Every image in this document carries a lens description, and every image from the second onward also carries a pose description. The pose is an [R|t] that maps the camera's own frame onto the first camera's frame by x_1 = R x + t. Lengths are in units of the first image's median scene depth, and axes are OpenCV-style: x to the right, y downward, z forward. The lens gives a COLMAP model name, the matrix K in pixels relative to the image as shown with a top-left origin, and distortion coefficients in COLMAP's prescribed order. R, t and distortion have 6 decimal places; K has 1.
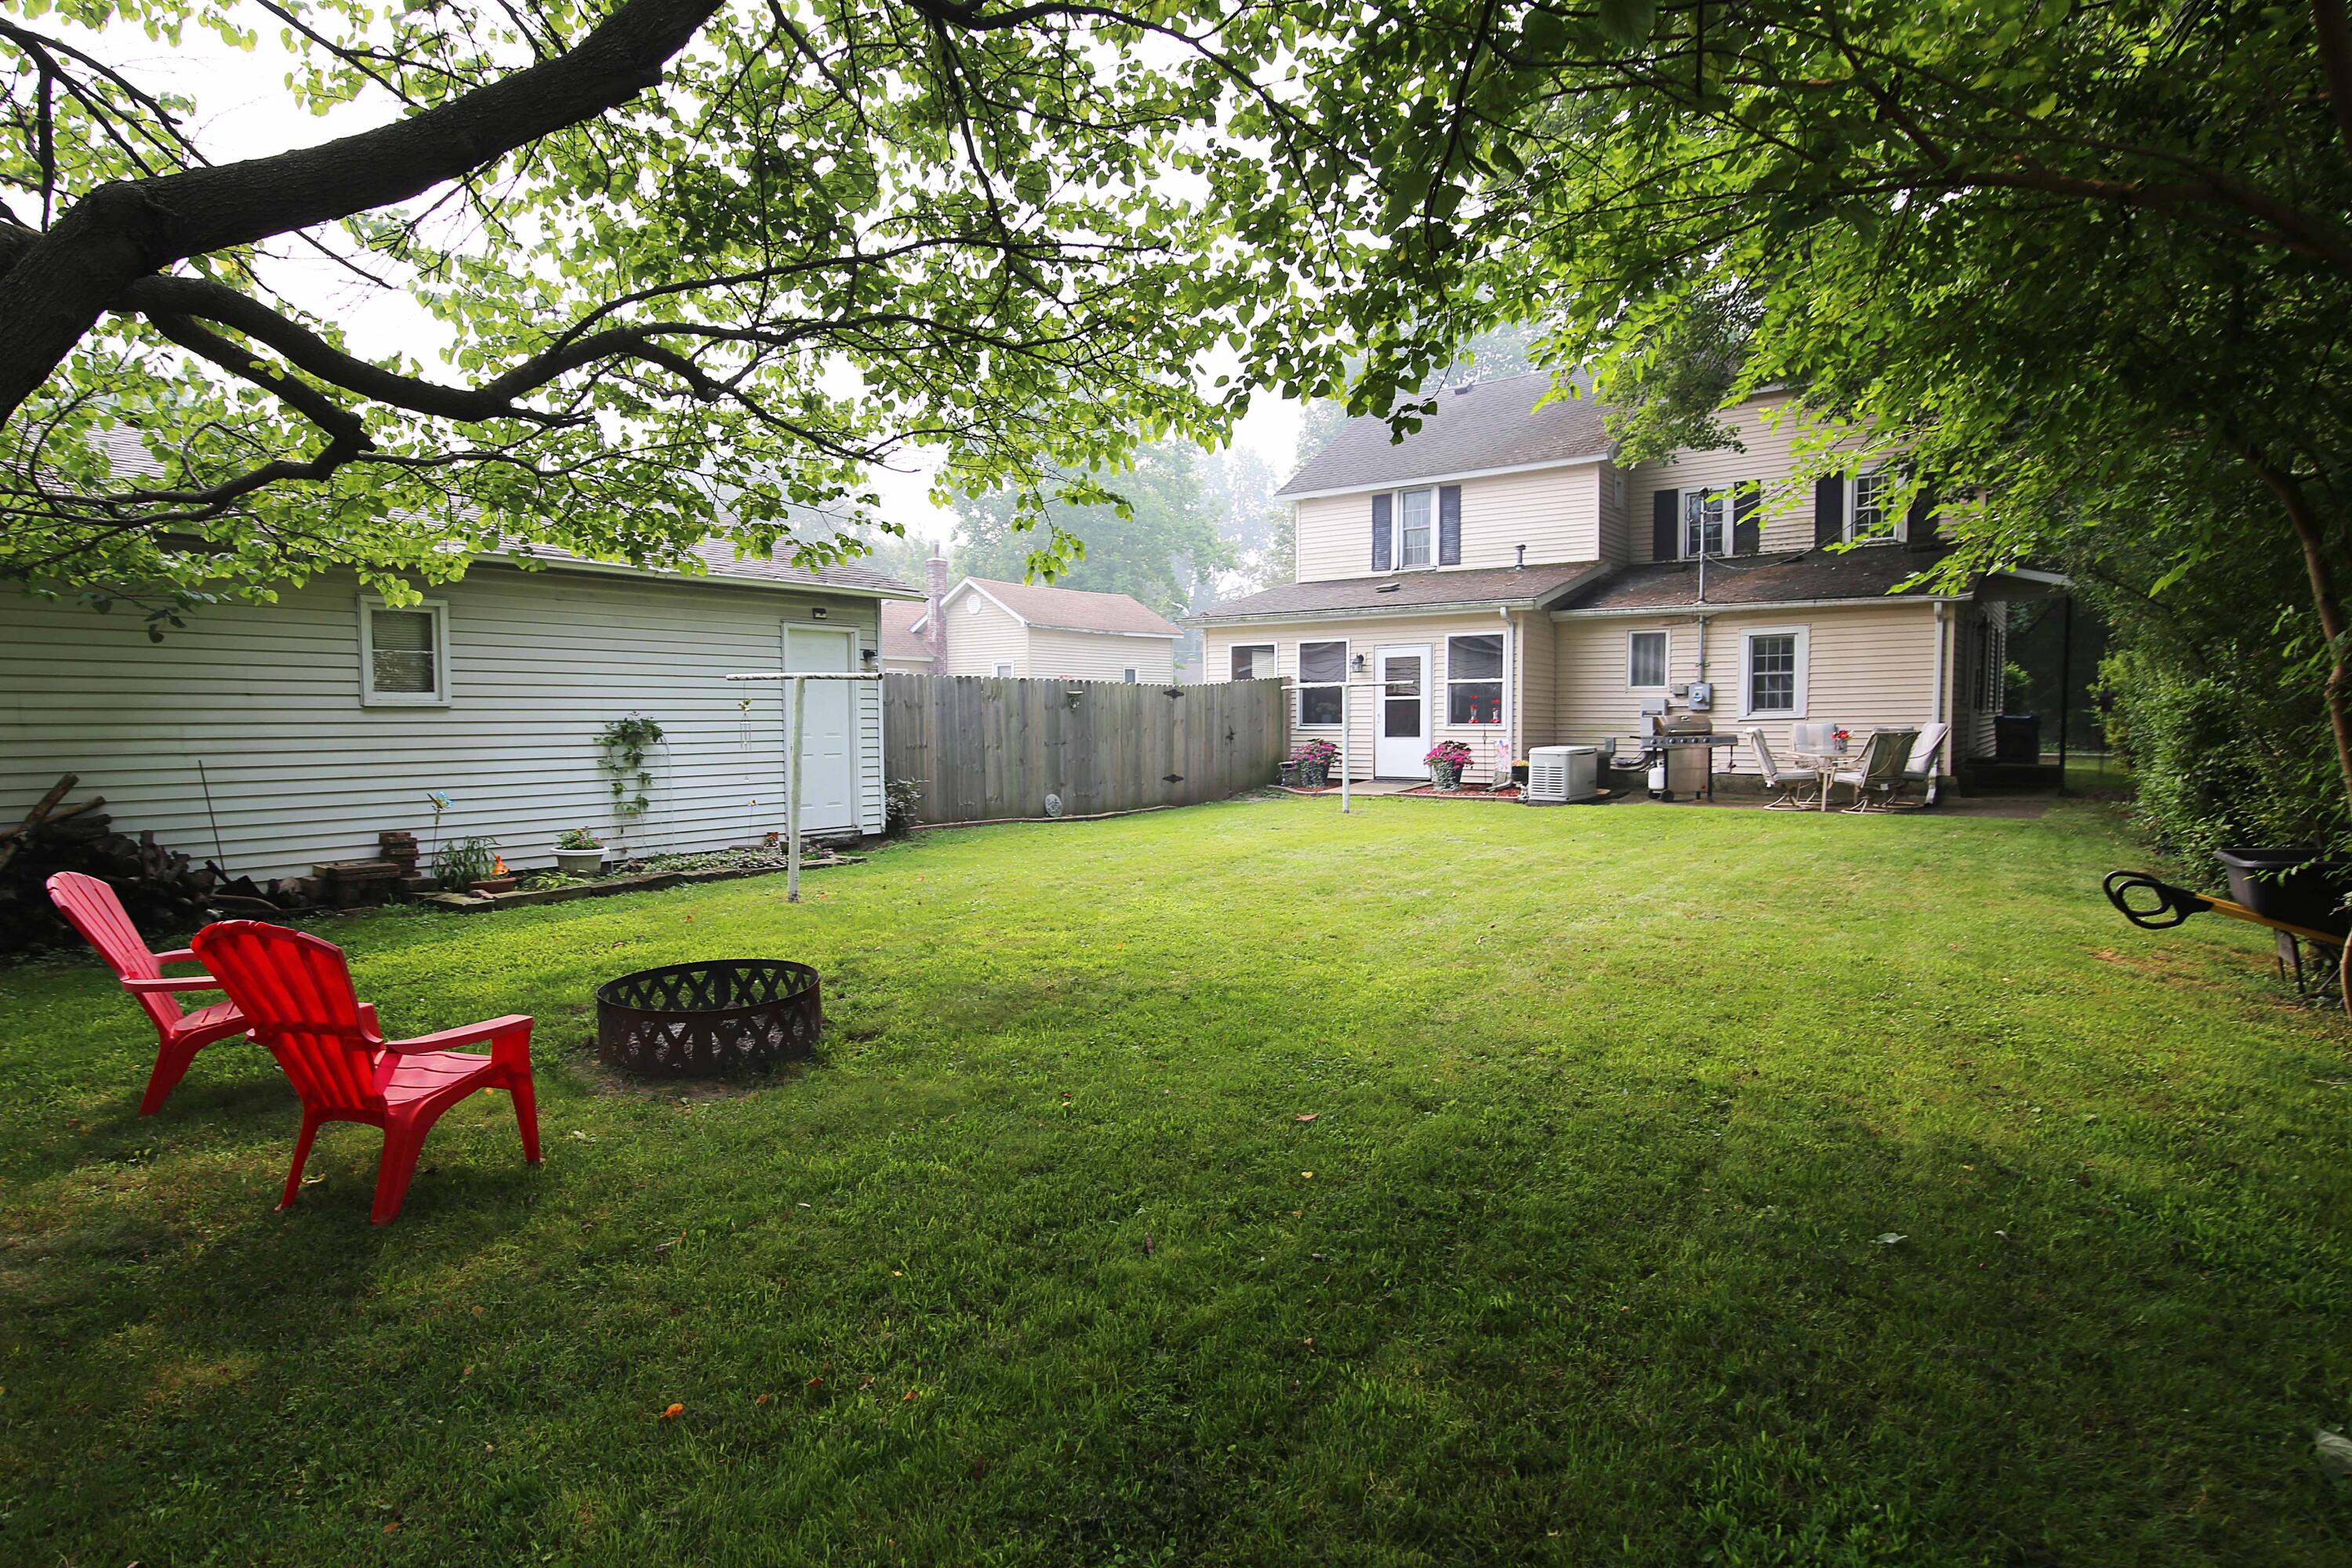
lens RADIAL K [[1229.0, 0, 1176.0], [0, 1229.0, 784.0], [0, 0, 1]] dist [-0.015589, 0.000619]
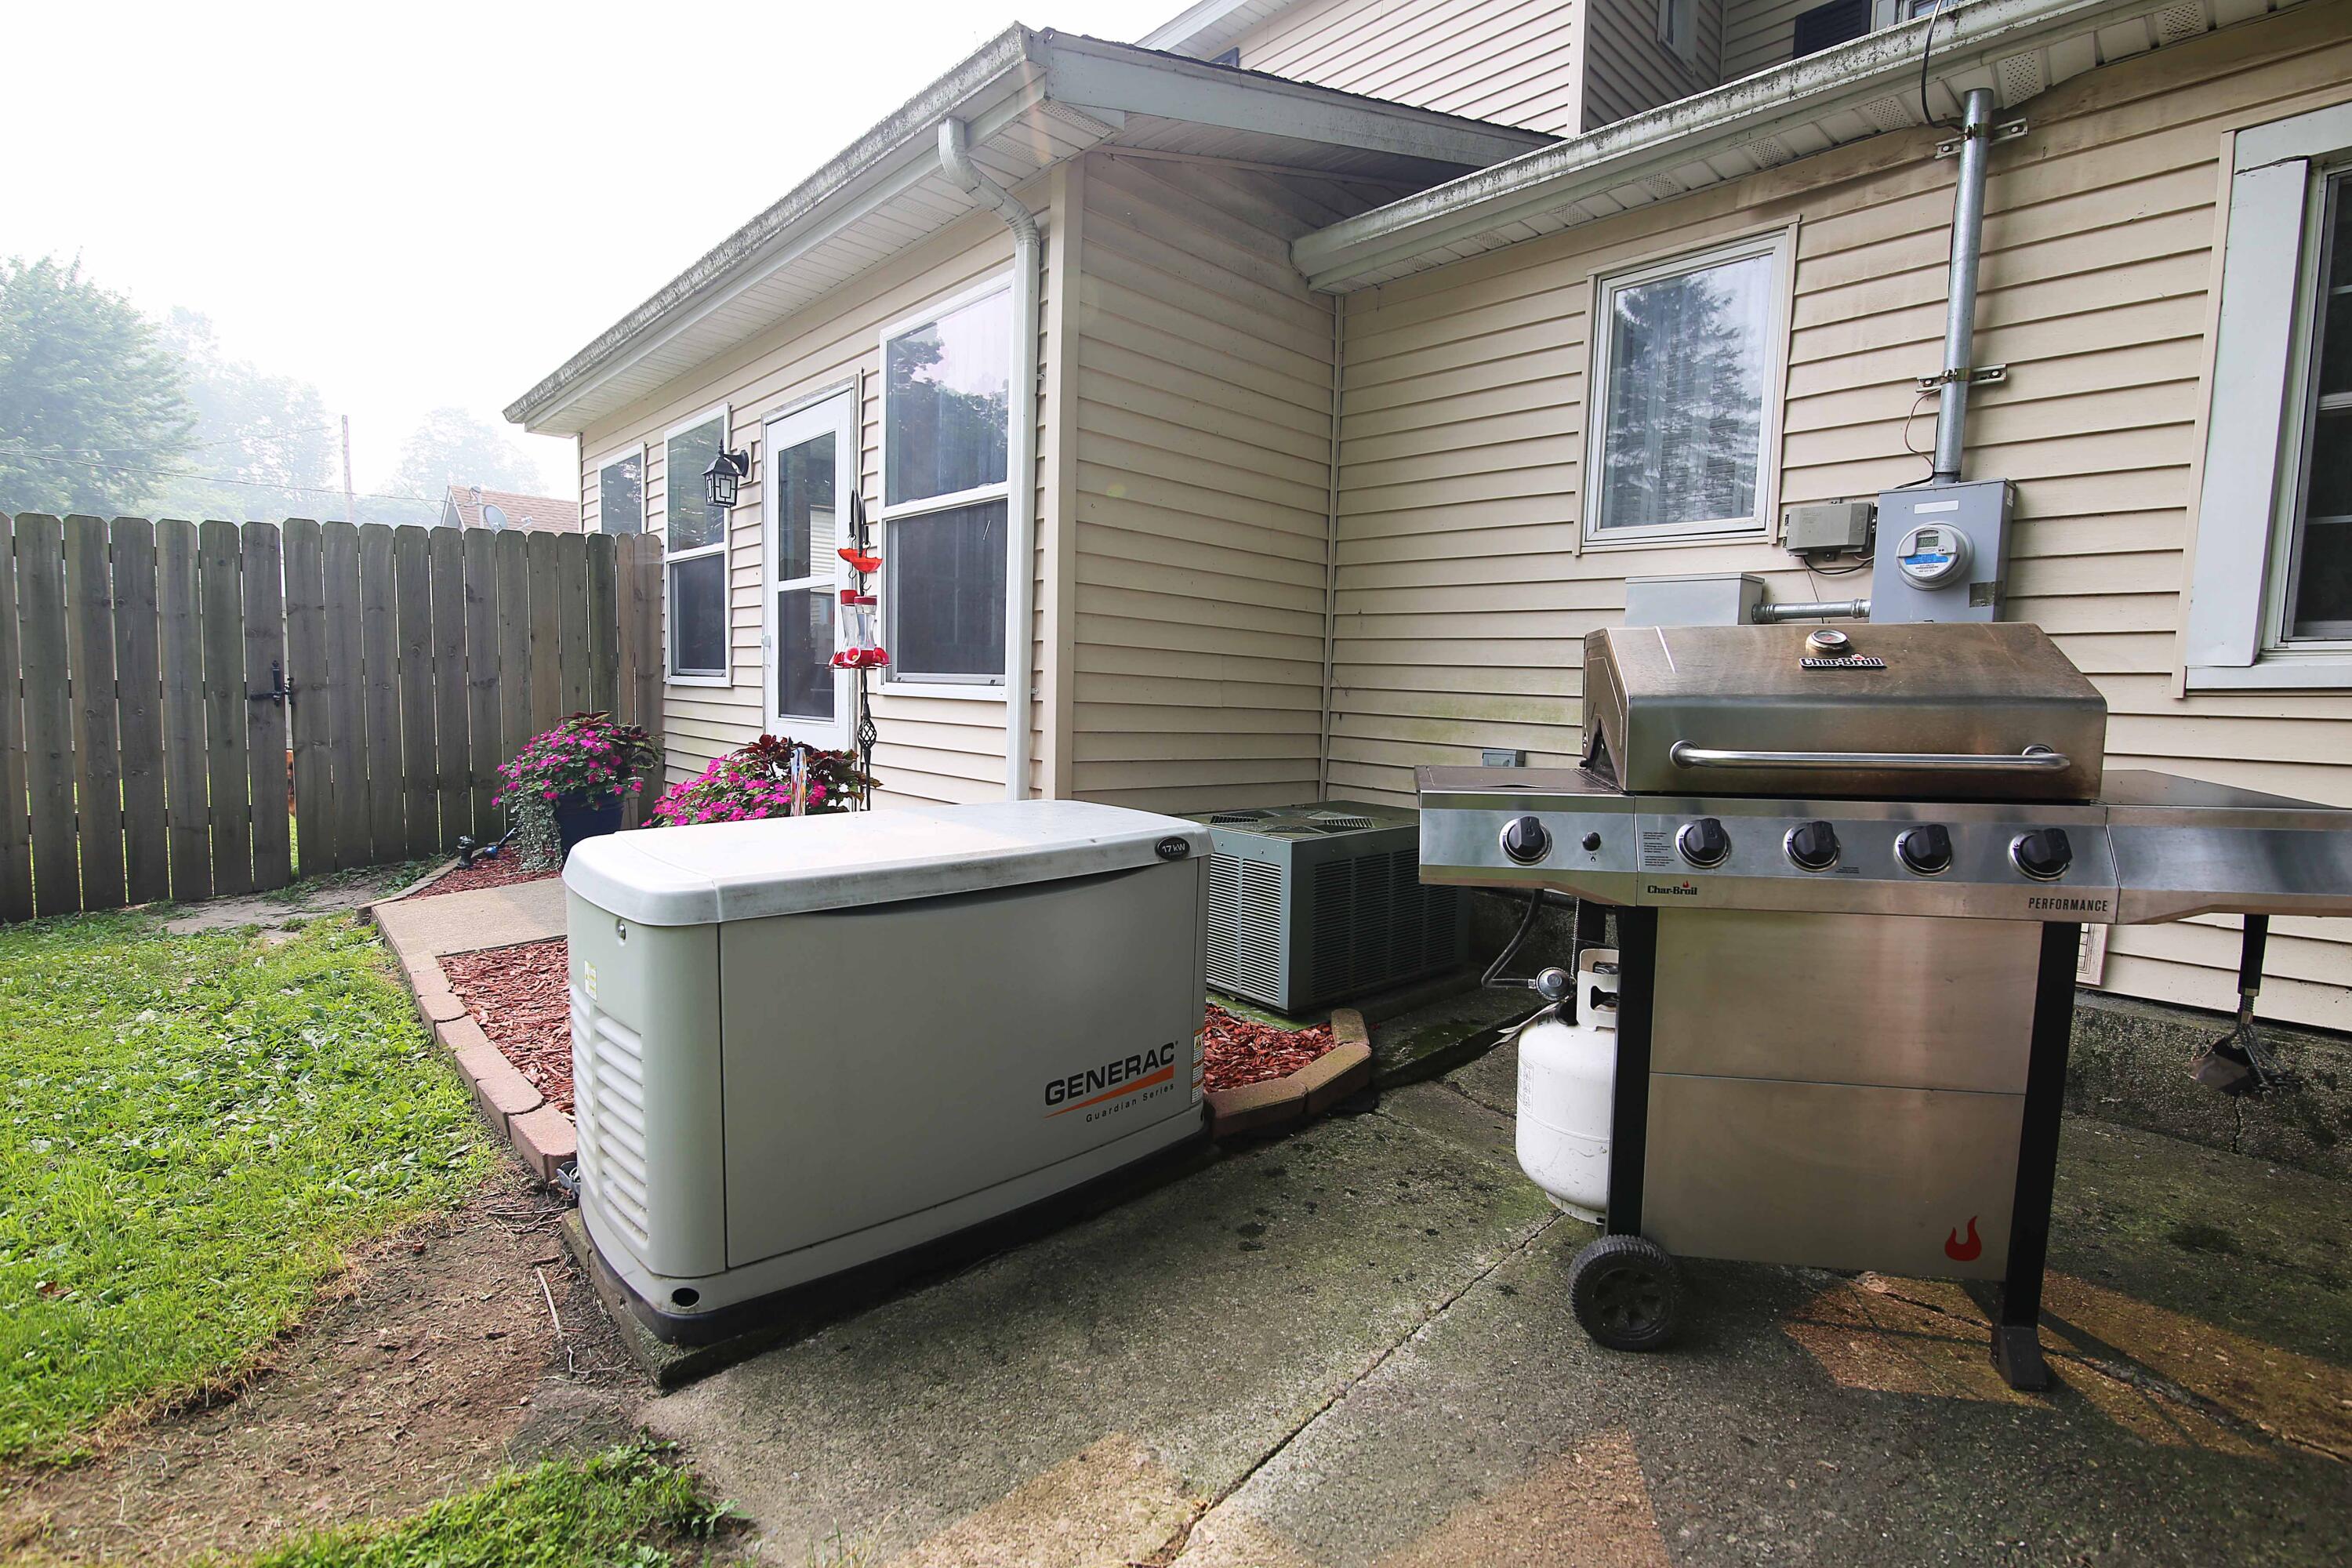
lens RADIAL K [[1078.8, 0, 1176.2], [0, 1078.8, 787.0], [0, 0, 1]] dist [-0.021632, 0.001412]
pose [[0.983910, 0.046878, -0.172403, 0.344953], [-0.040285, 0.998324, 0.041546, -0.038760], [0.174062, -0.033932, 0.984150, 0.823902]]
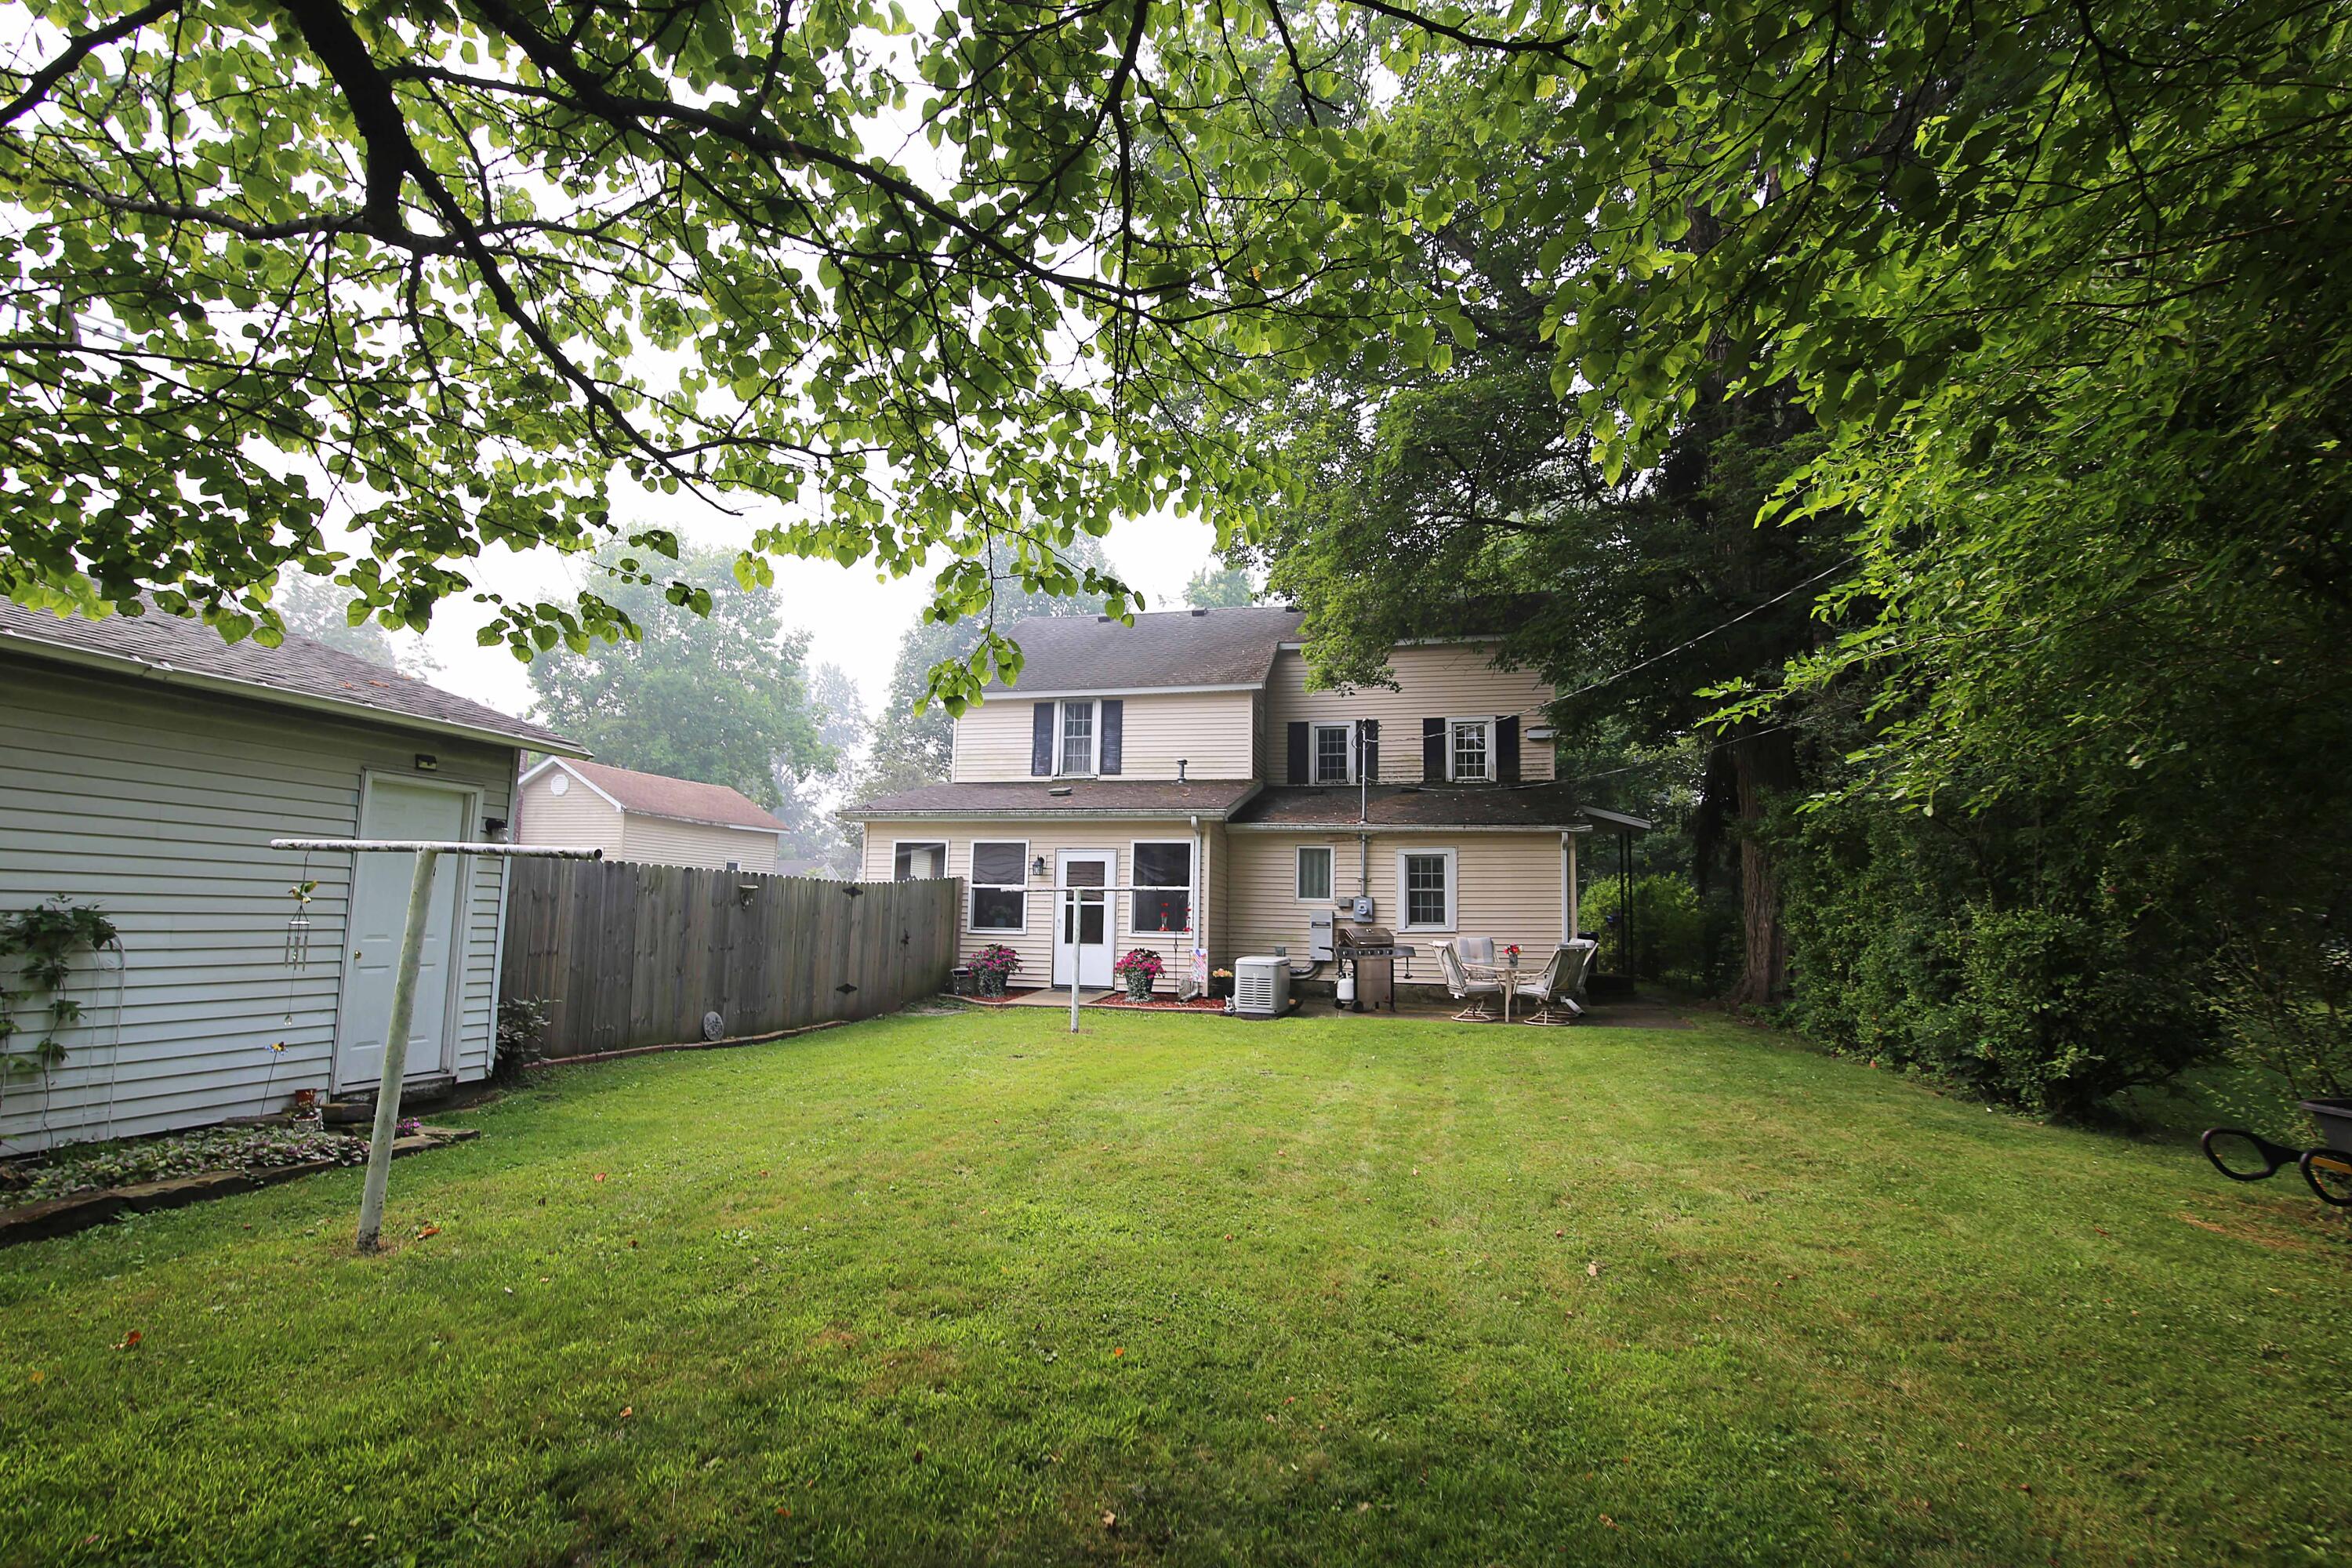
lens RADIAL K [[1073.5, 0, 1172.0], [0, 1073.5, 790.7], [0, 0, 1]] dist [-0.019086, 0.001017]
pose [[0.923286, 0.066901, 0.378242, -0.087162], [-0.001671, 0.985406, -0.170212, -0.014186], [-0.384109, 0.156522, 0.909924, 0.198558]]
